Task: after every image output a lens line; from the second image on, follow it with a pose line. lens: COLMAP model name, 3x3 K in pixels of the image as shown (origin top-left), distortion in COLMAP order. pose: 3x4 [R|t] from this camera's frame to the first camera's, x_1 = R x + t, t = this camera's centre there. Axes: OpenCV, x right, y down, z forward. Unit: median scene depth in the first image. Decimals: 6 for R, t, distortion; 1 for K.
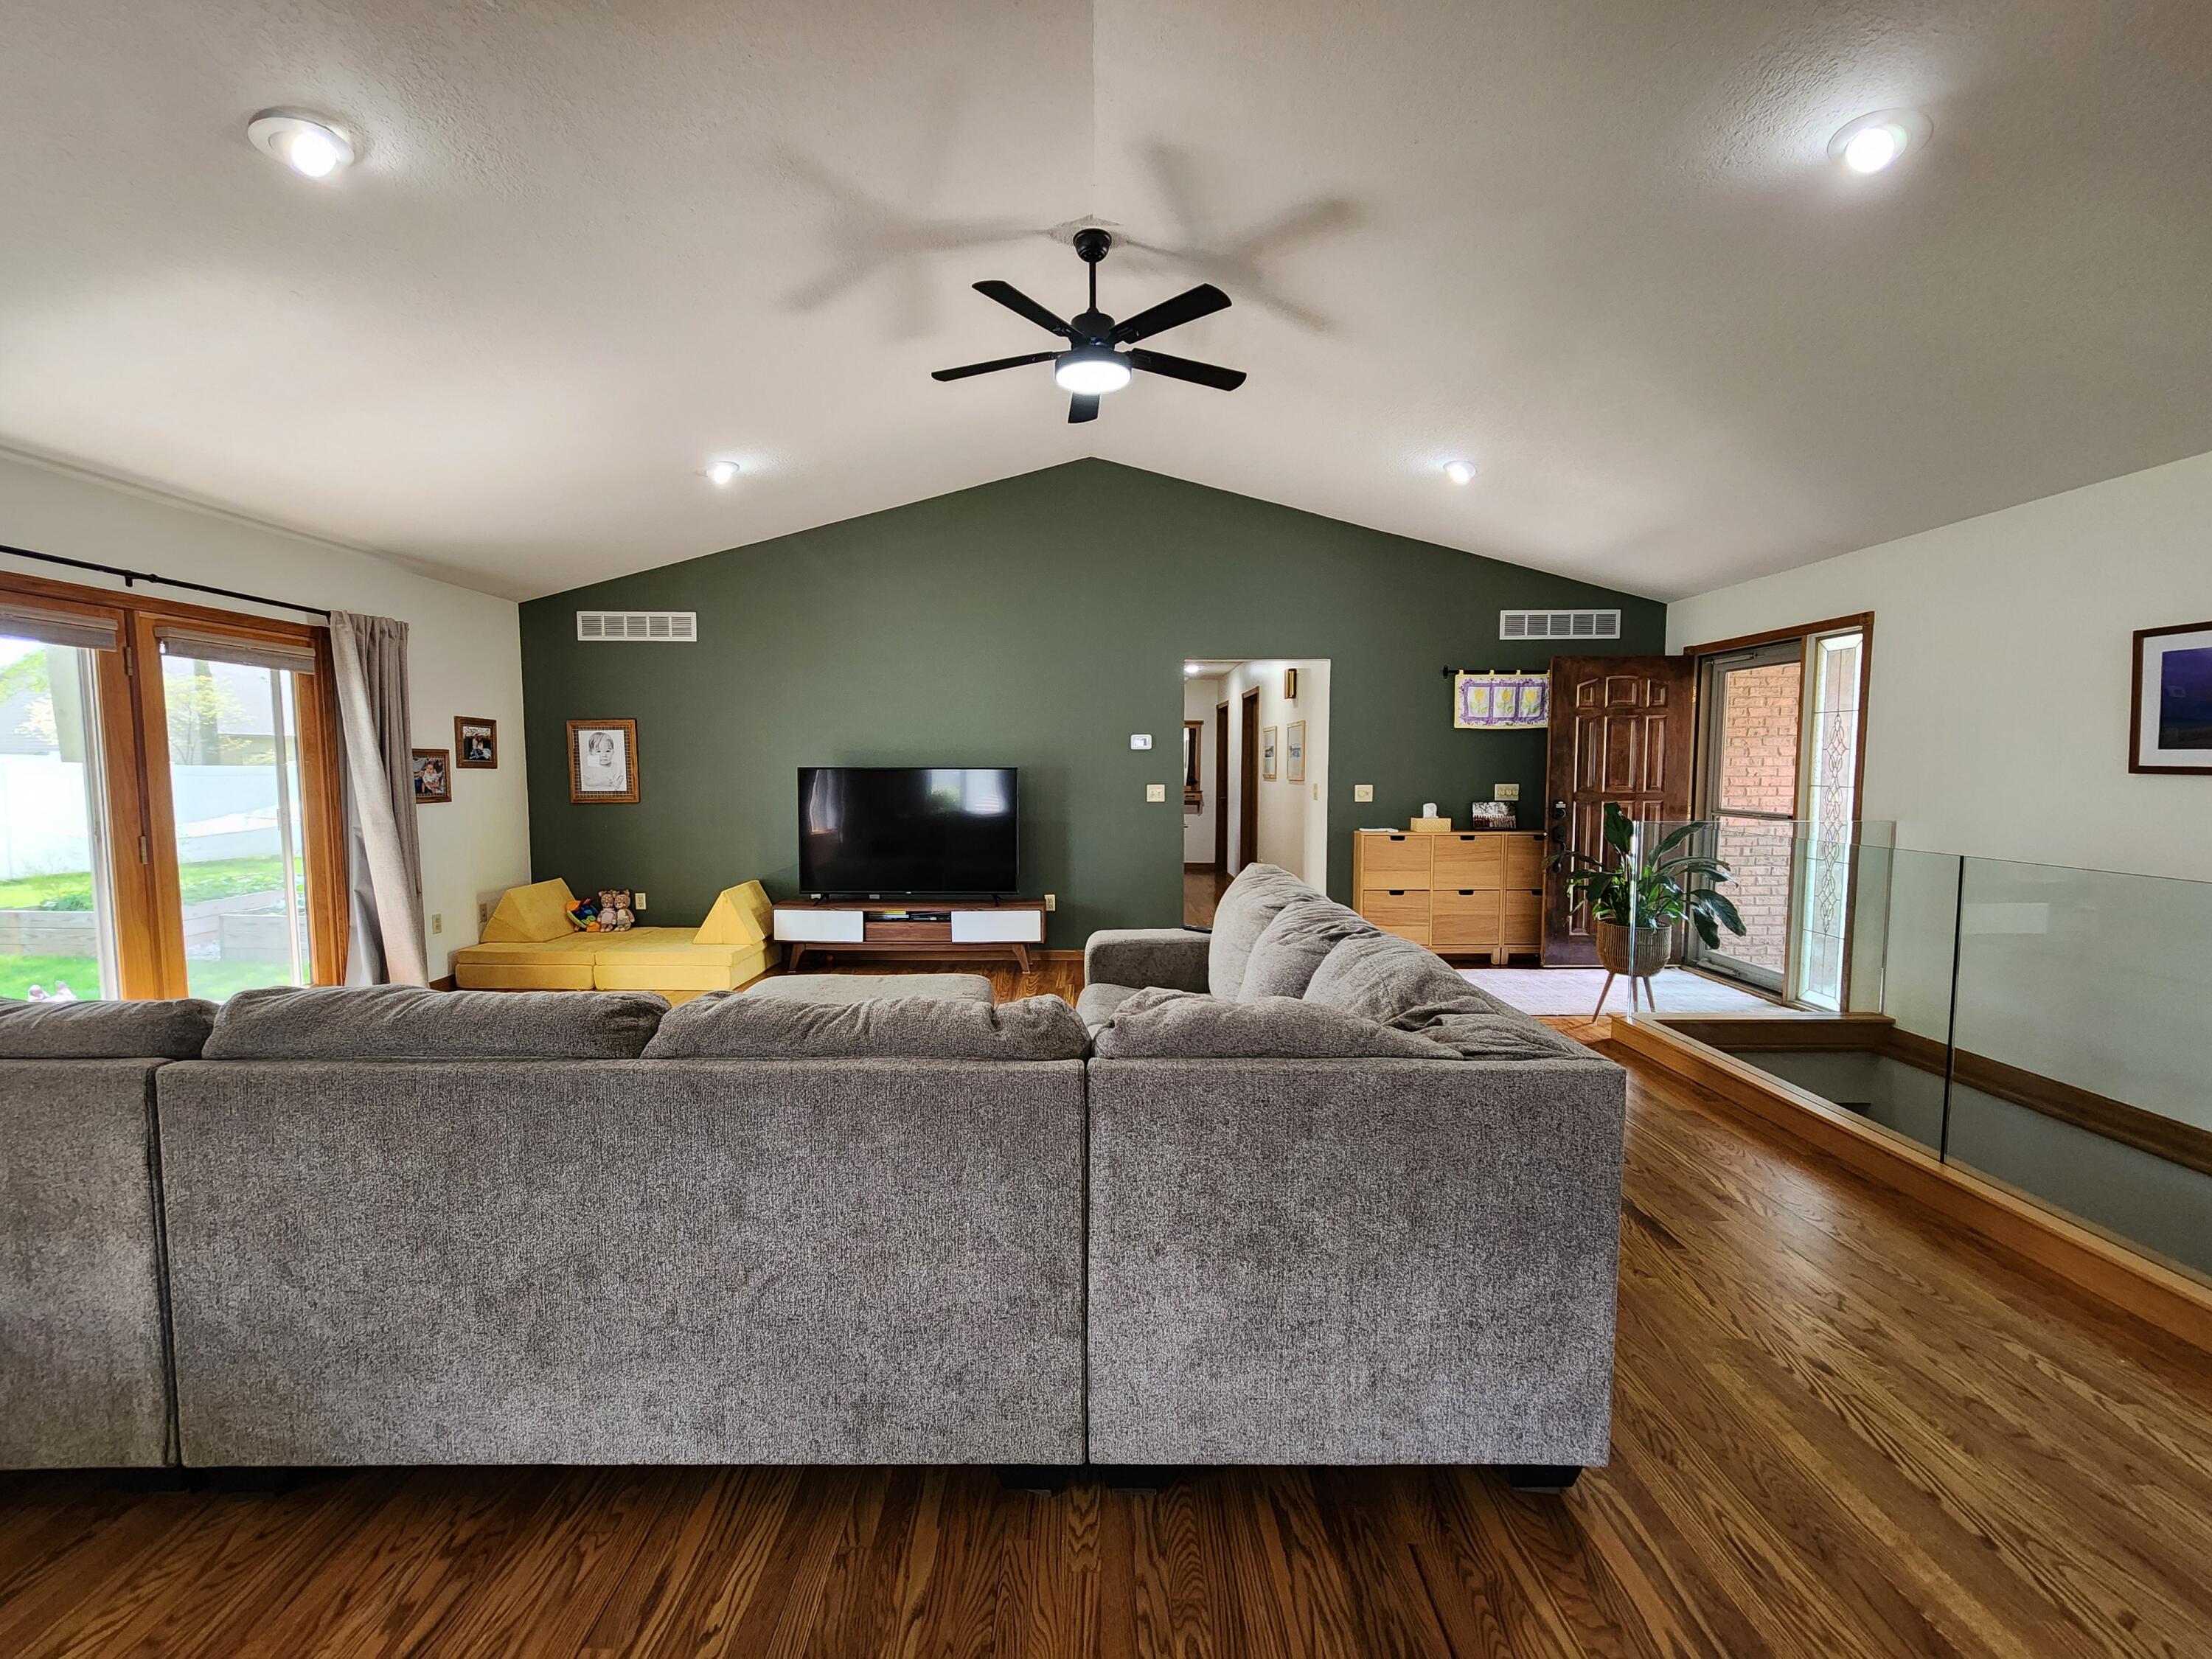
lens RADIAL K [[912.9, 0, 1095.6], [0, 912.9, 825.9], [0, 0, 1]] dist [-0.001331, 0.002626]
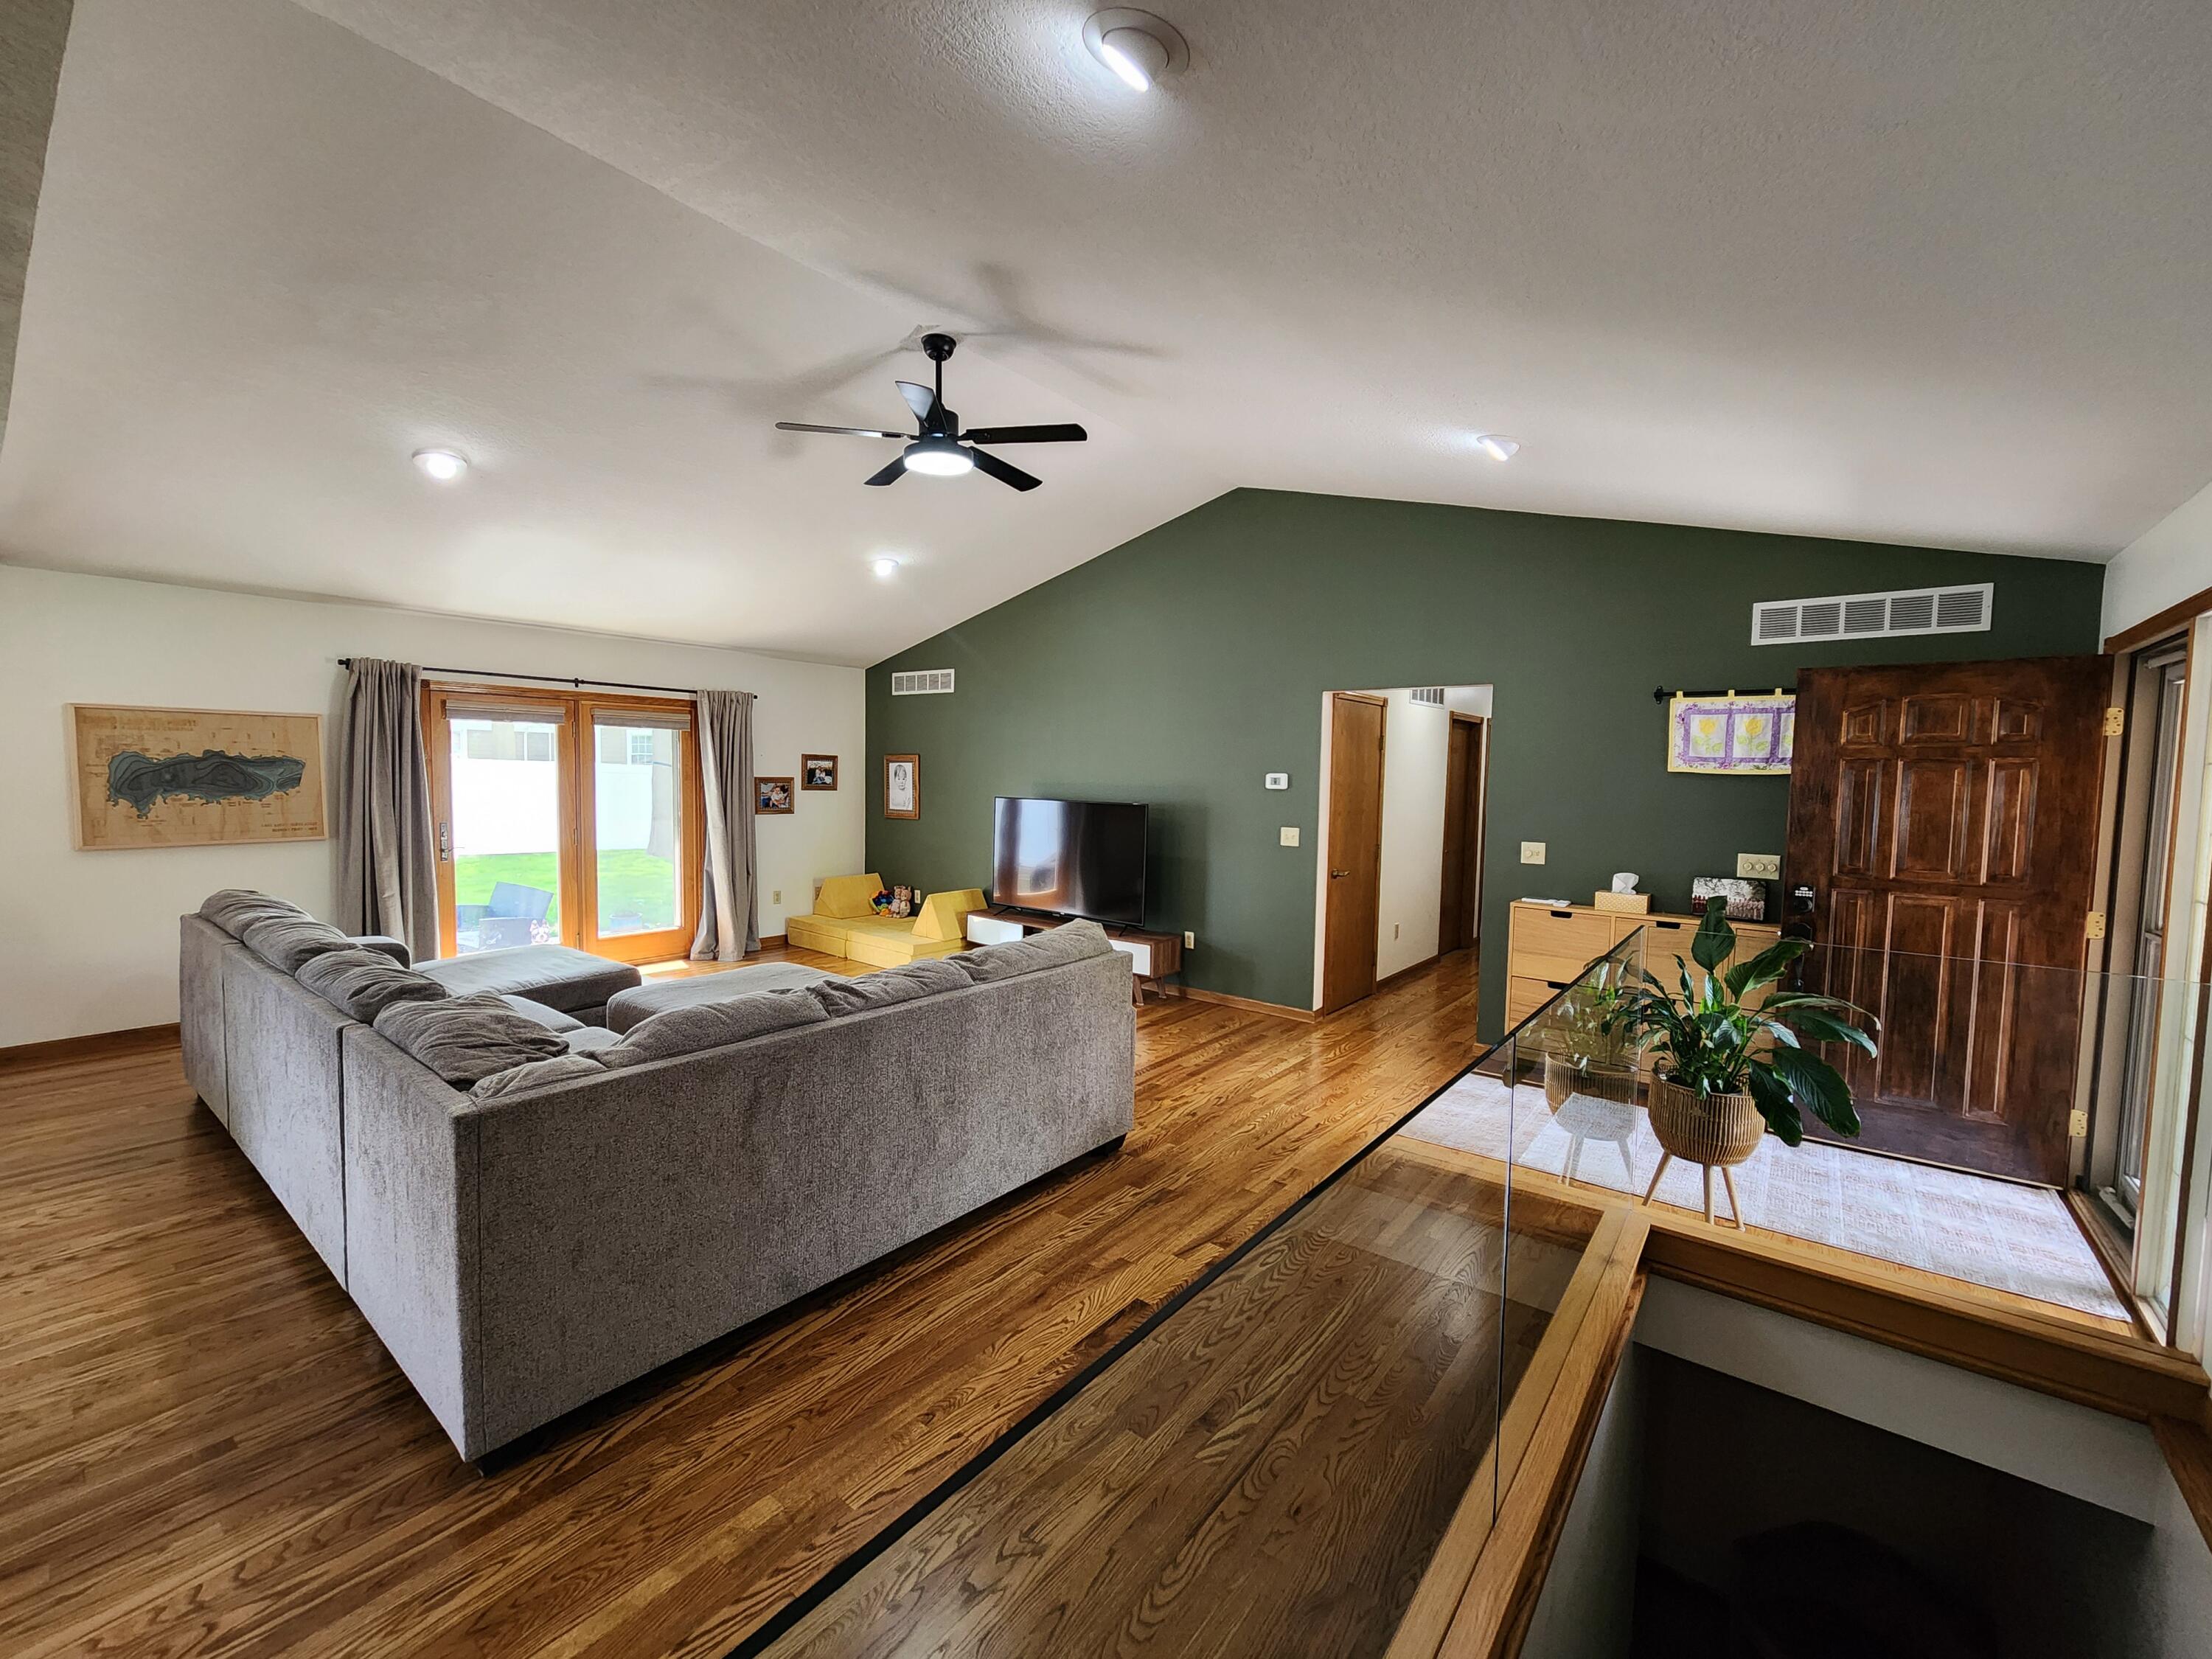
lens RADIAL K [[912.9, 0, 1095.1], [0, 912.9, 828.2], [0, 0, 1]] dist [-0.001331, 0.002626]
pose [[0.779042, 0.054915, -0.624562, 0.502421], [-0.062177, 0.998013, 0.010196, -0.042514], [0.623881, 0.030890, 0.780908, 0.155211]]
